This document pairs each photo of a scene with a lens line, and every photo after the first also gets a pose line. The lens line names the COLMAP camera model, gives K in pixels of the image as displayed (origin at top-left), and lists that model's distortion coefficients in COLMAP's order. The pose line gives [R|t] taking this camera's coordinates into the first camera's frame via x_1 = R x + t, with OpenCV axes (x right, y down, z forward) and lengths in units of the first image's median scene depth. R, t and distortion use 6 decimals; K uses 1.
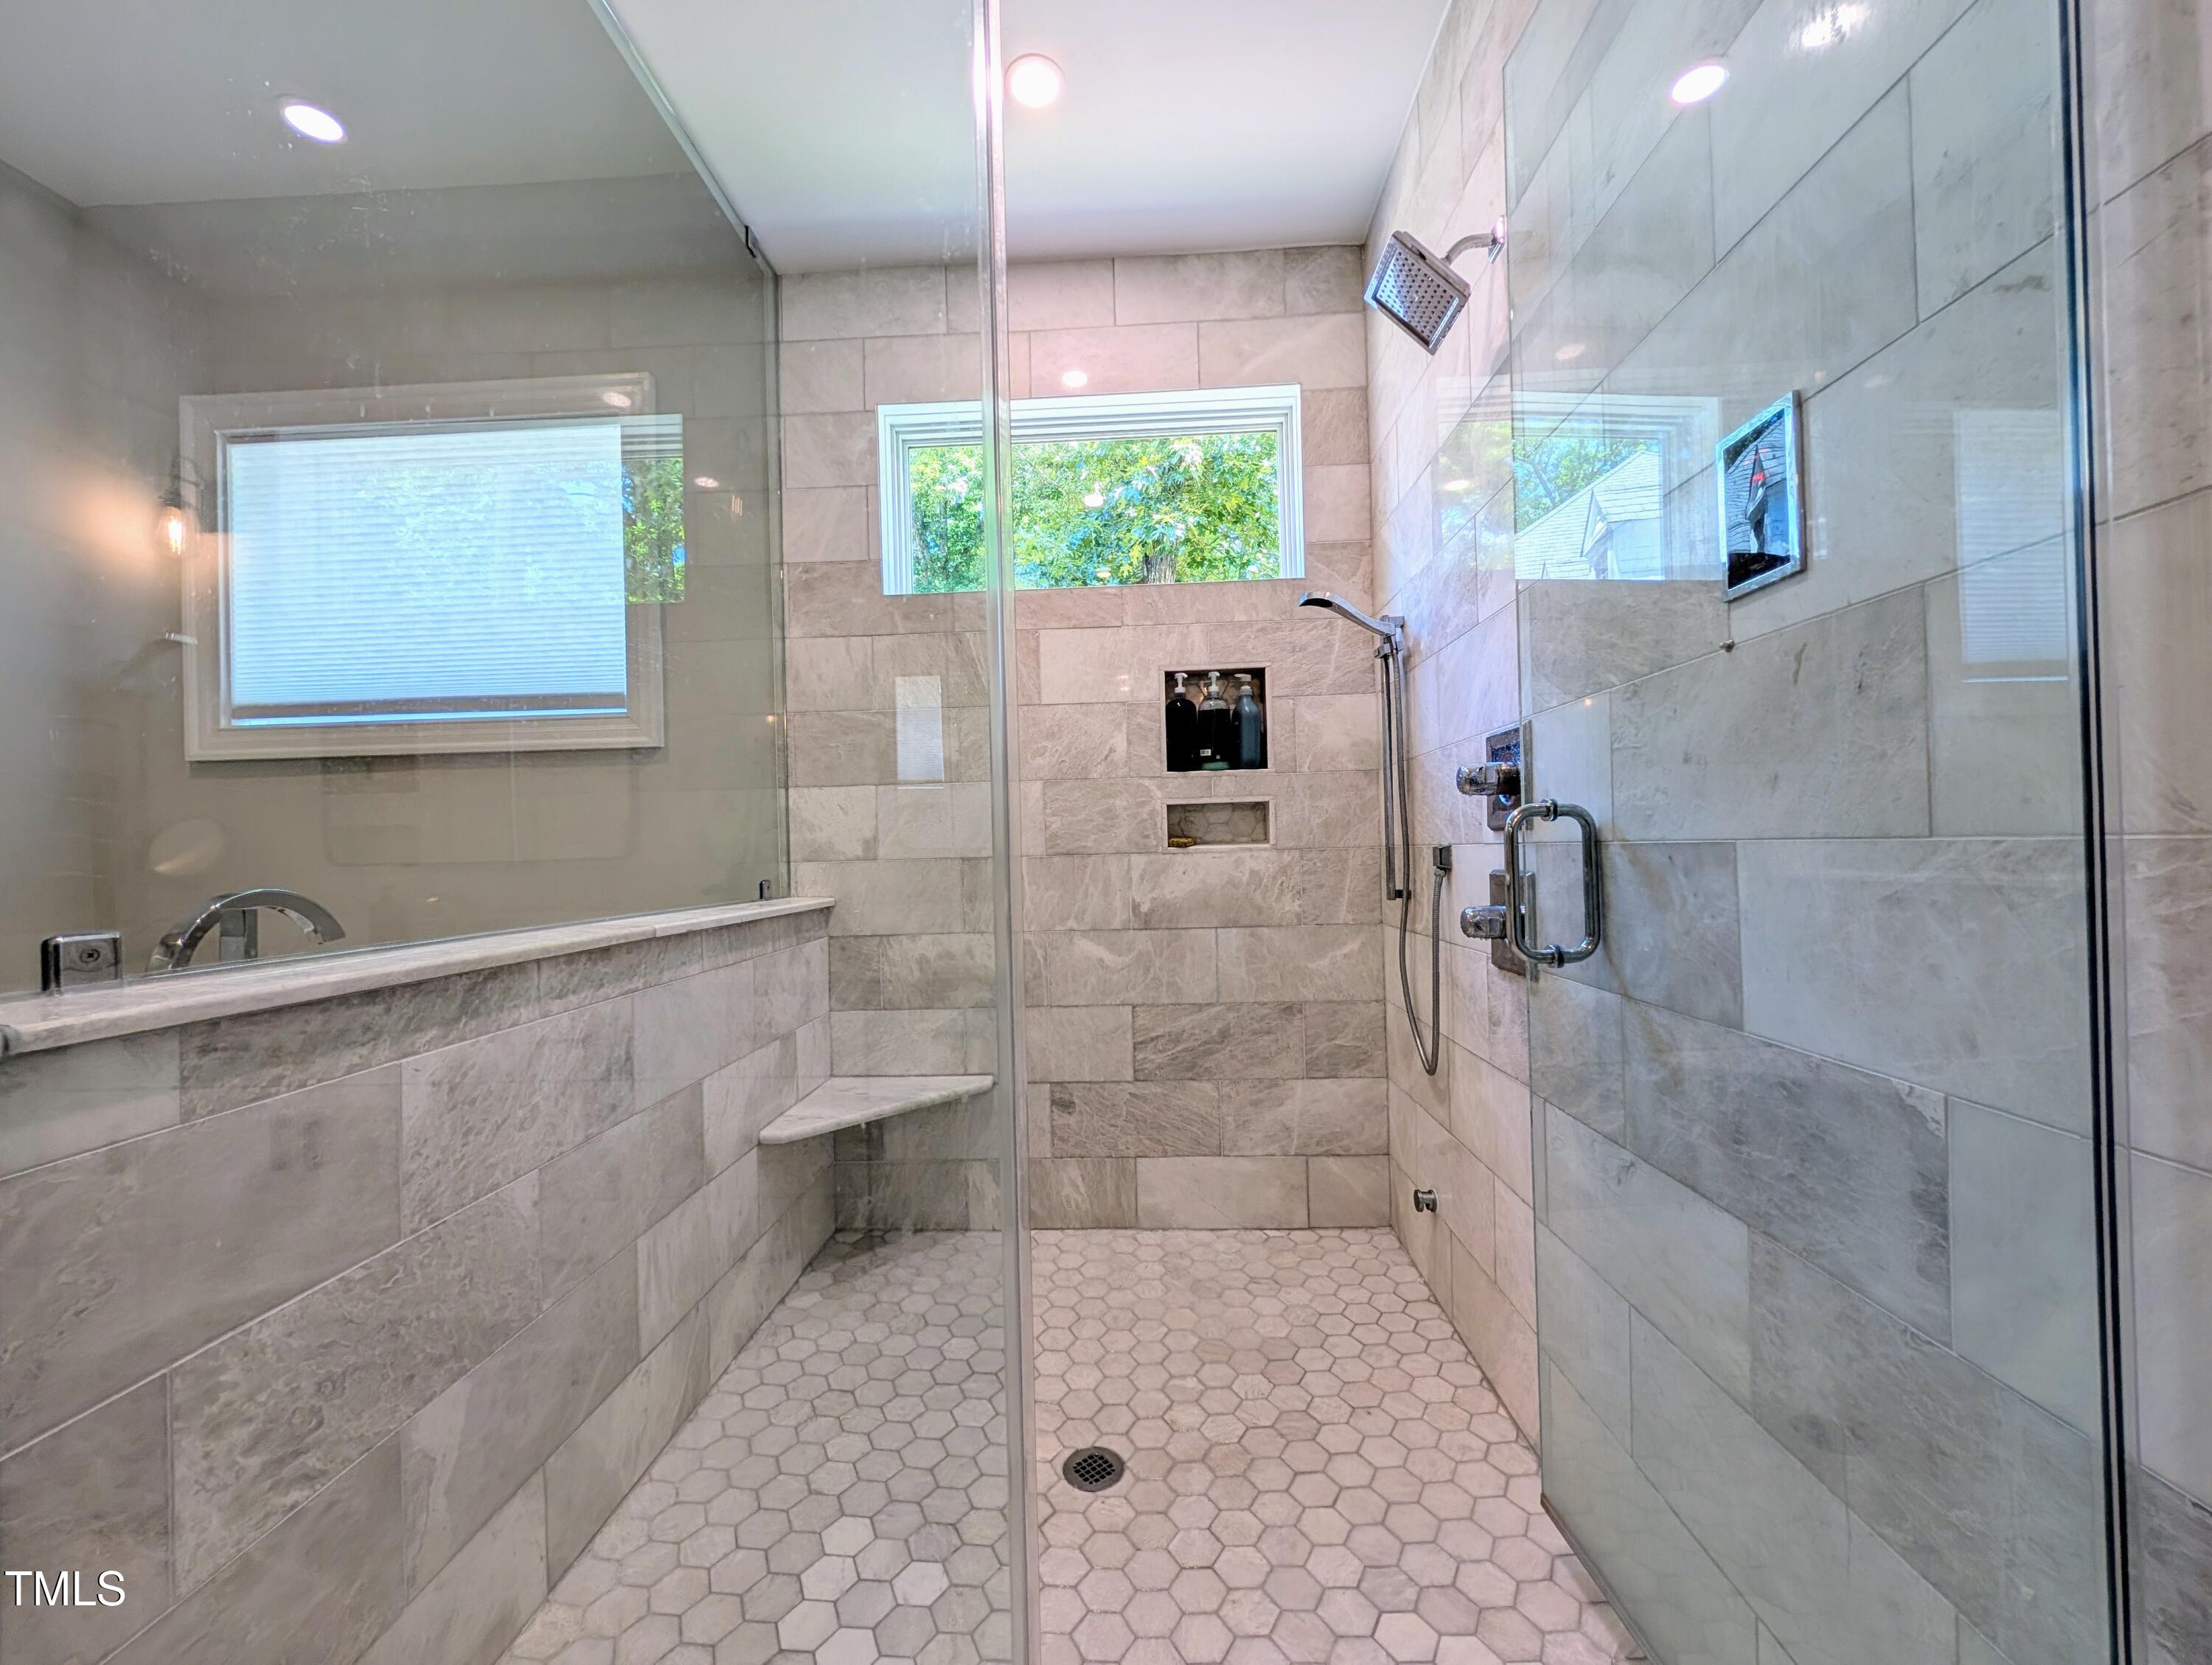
lens RADIAL K [[775.6, 0, 1112.2], [0, 775.6, 840.5], [0, 0, 1]] dist [-0.002248, 0.000705]
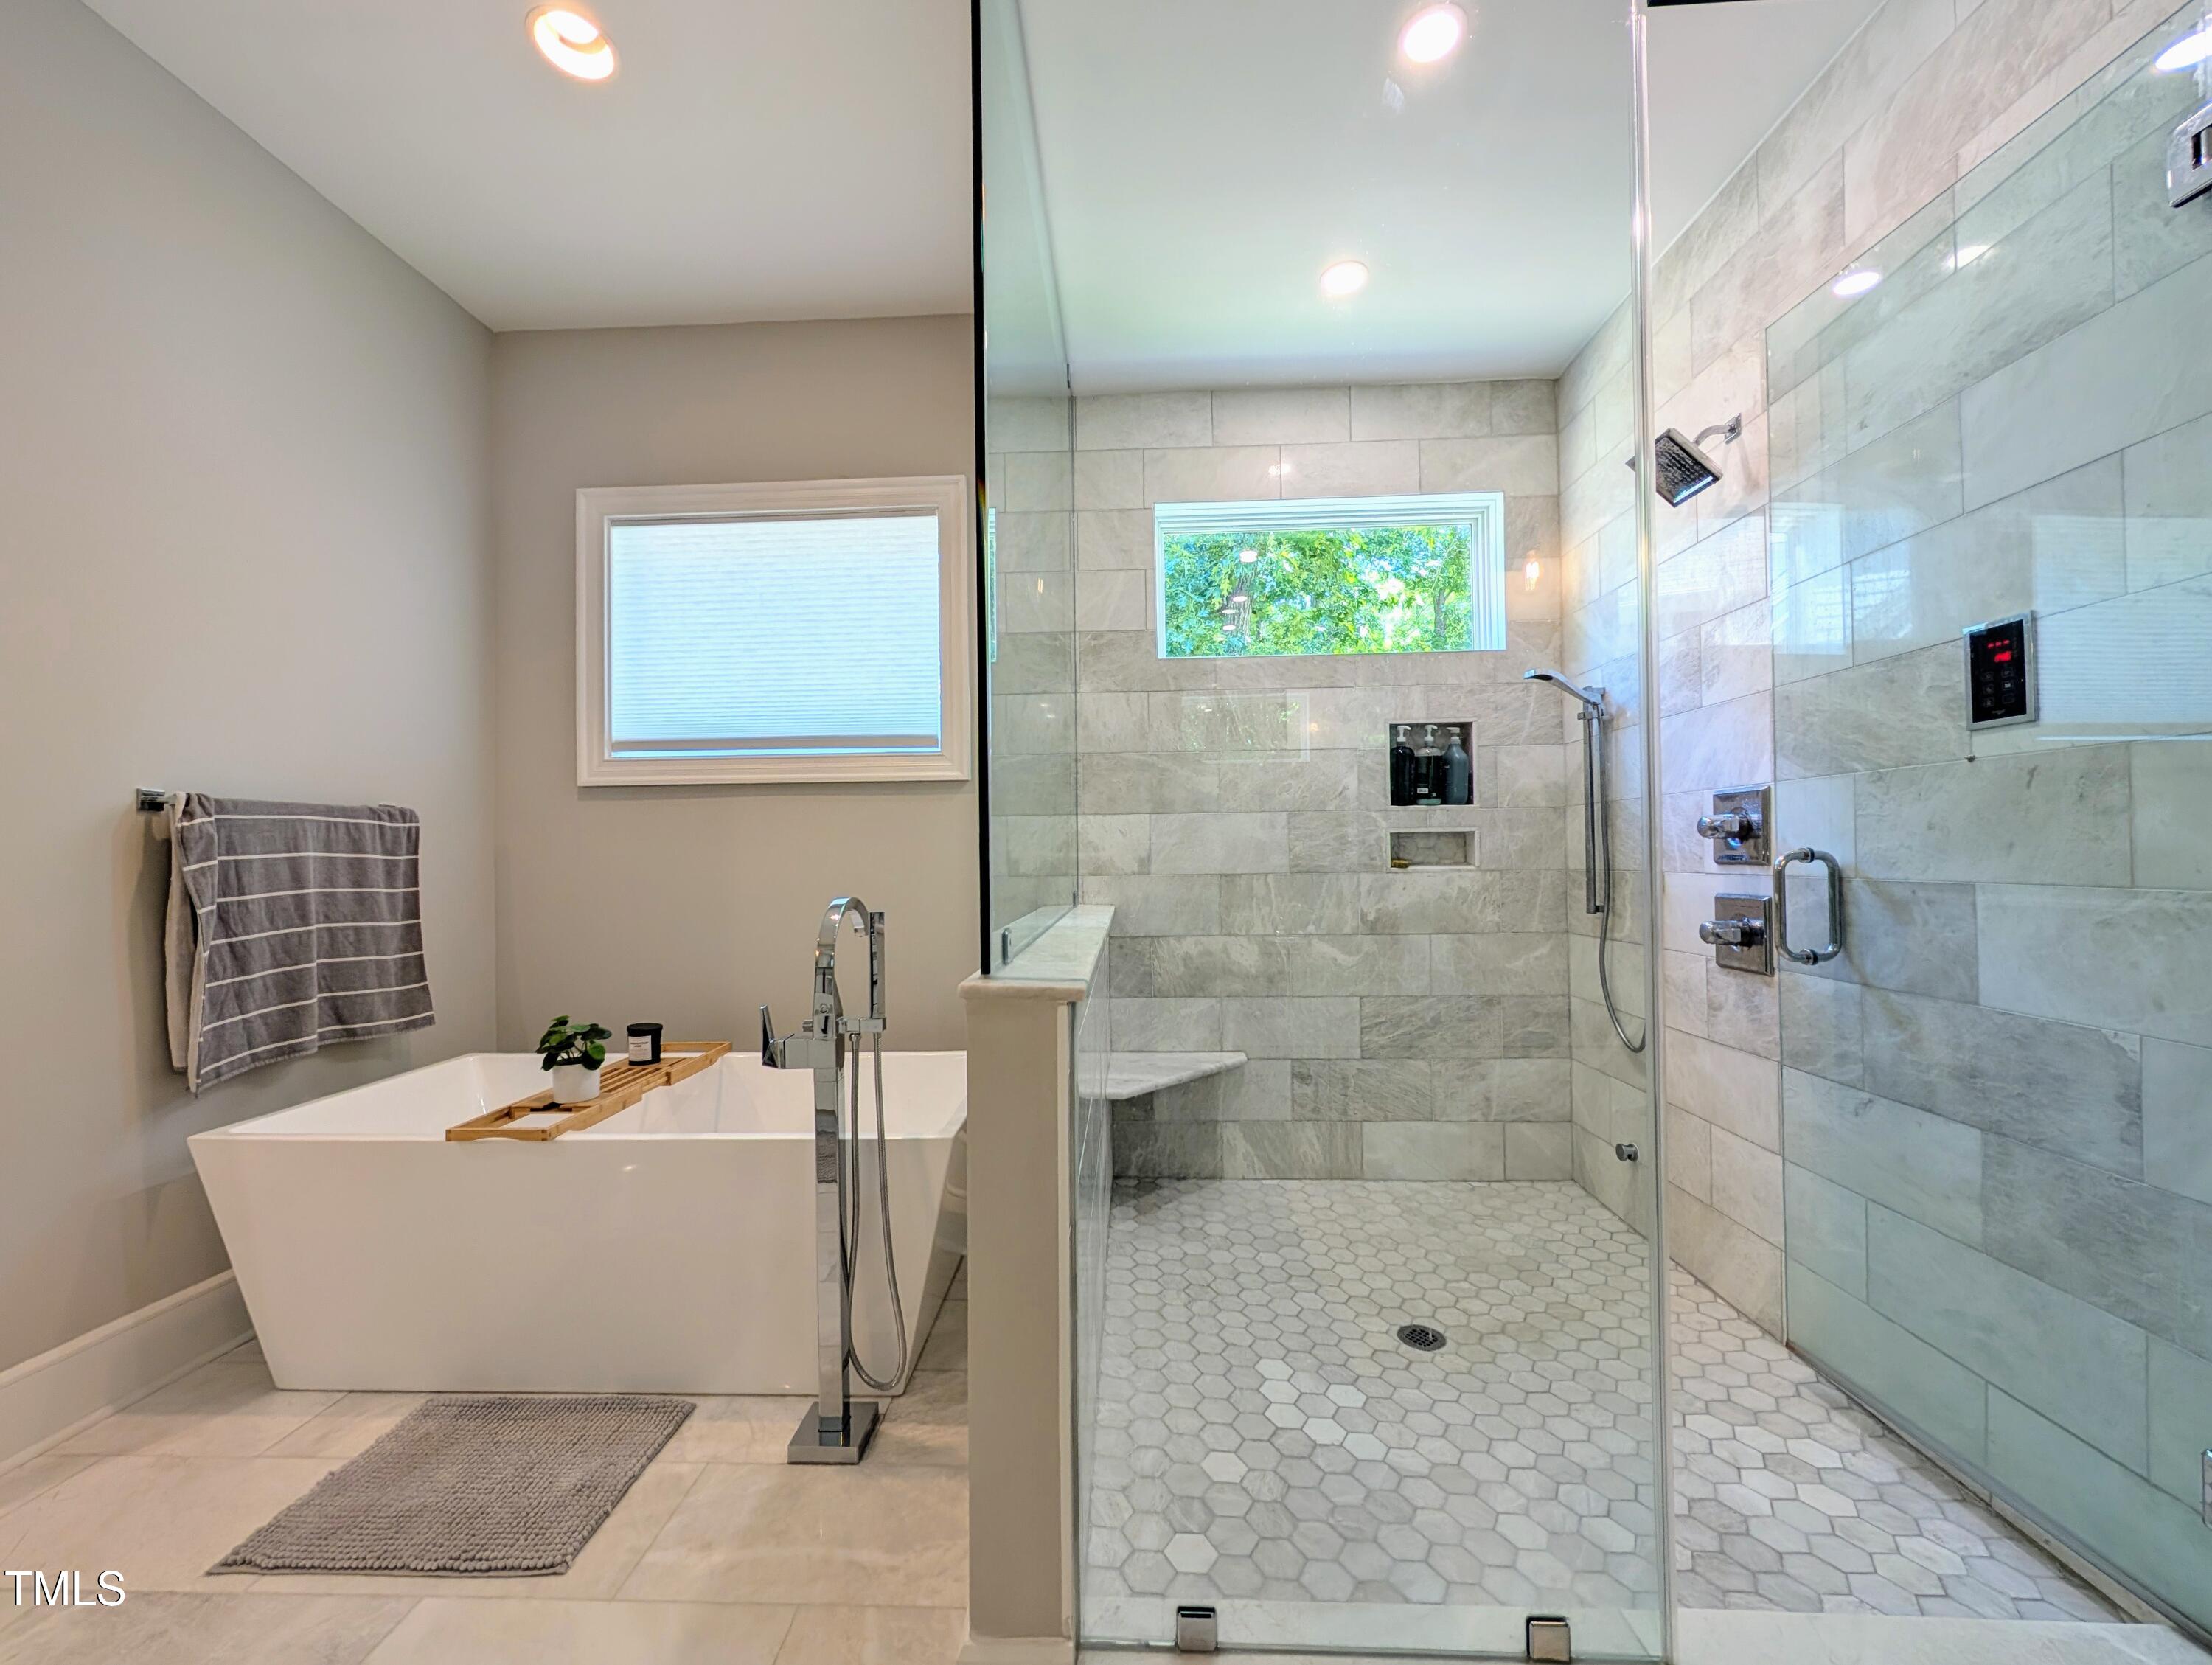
lens RADIAL K [[775.6, 0, 1103.1], [0, 775.6, 840.0], [0, 0, 1]] dist [-0.002248, 0.000705]
pose [[0.999895, 0.012763, -0.006934, -0.388441], [-0.012805, 0.999899, -0.006115, -0.022441], [0.006855, 0.006203, 0.999957, -0.236048]]
